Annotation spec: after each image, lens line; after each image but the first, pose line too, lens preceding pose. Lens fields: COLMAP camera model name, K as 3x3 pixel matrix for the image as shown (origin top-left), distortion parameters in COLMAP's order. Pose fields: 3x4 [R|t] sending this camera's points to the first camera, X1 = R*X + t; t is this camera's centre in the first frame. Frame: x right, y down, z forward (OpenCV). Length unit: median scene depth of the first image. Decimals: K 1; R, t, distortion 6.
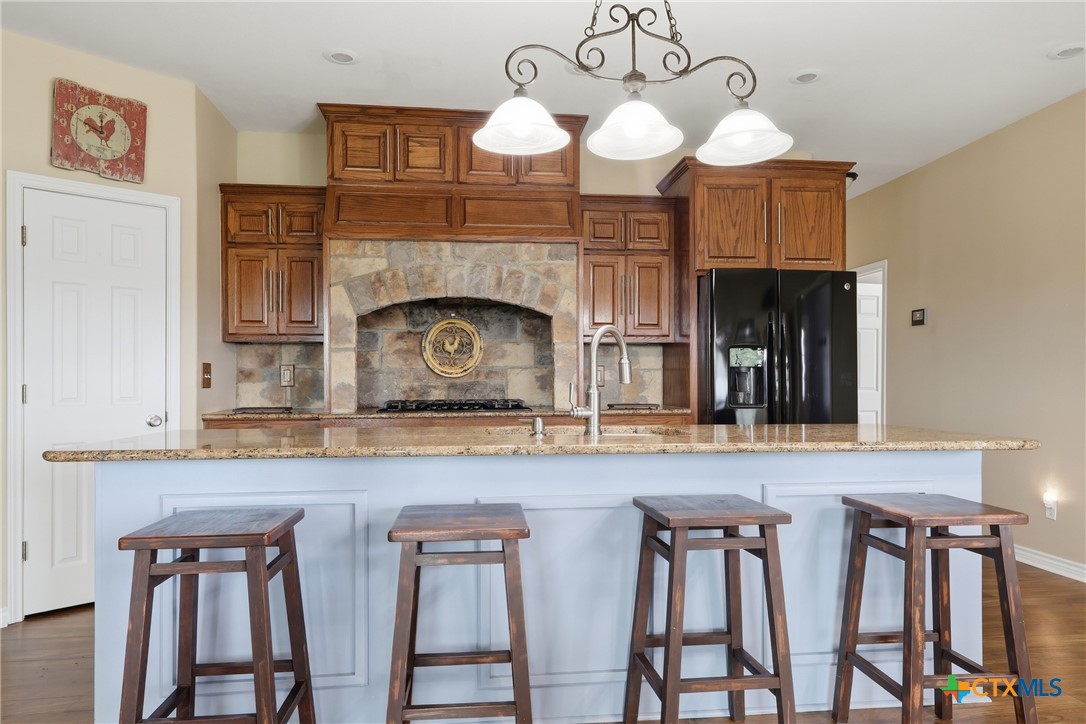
lens RADIAL K [[662.4, 0, 543.0], [0, 662.4, 362.0], [0, 0, 1]] dist [-0.000243, -0.000199]
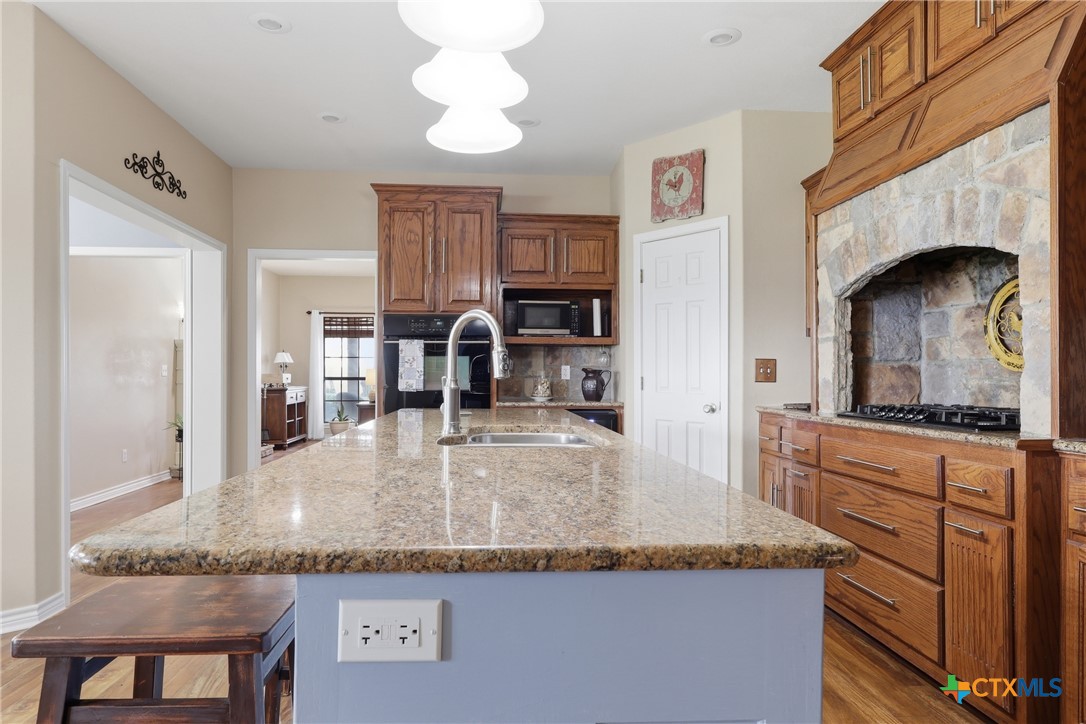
lens RADIAL K [[662.4, 0, 543.0], [0, 662.4, 362.0], [0, 0, 1]] dist [-0.000243, -0.000199]
pose [[-0.042351, -0.010706, -0.999045, 0.554698], [0.017795, 0.999776, -0.011468, 0.013620], [0.998944, -0.018263, -0.042151, 0.647962]]
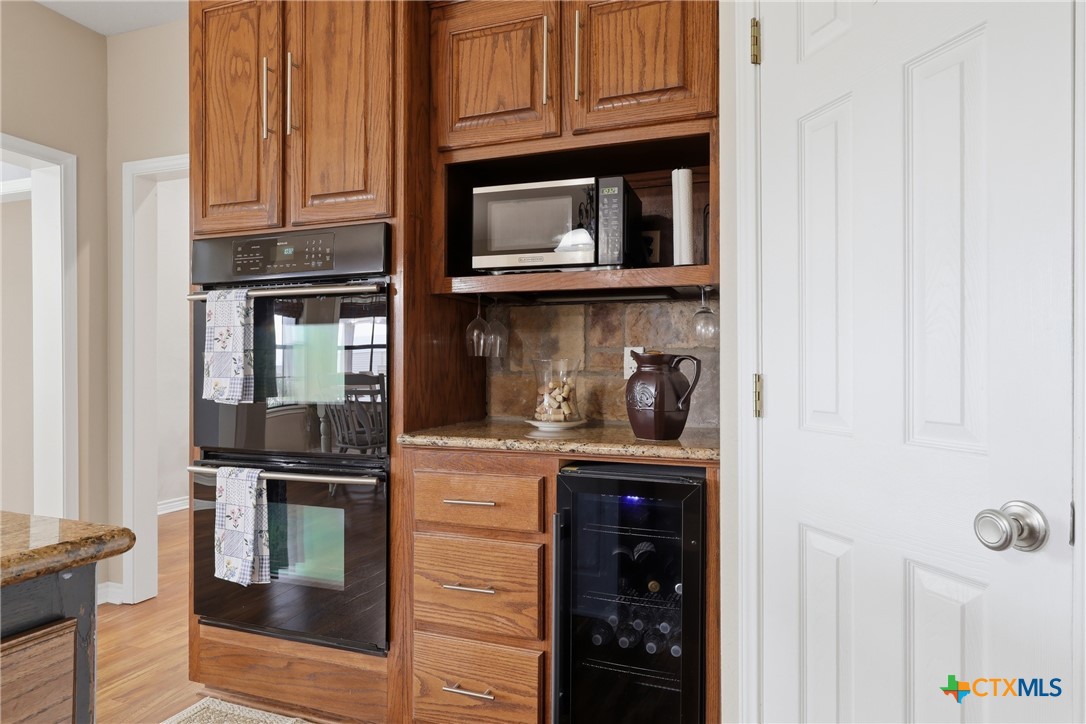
lens RADIAL K [[662.4, 0, 543.0], [0, 662.4, 362.0], [0, 0, 1]] dist [-0.000243, -0.000199]
pose [[-0.461749, -0.005355, -0.886994, -0.238657], [0.017099, 0.999742, -0.014938, 0.026373], [0.886846, -0.022064, -0.461539, 0.830776]]
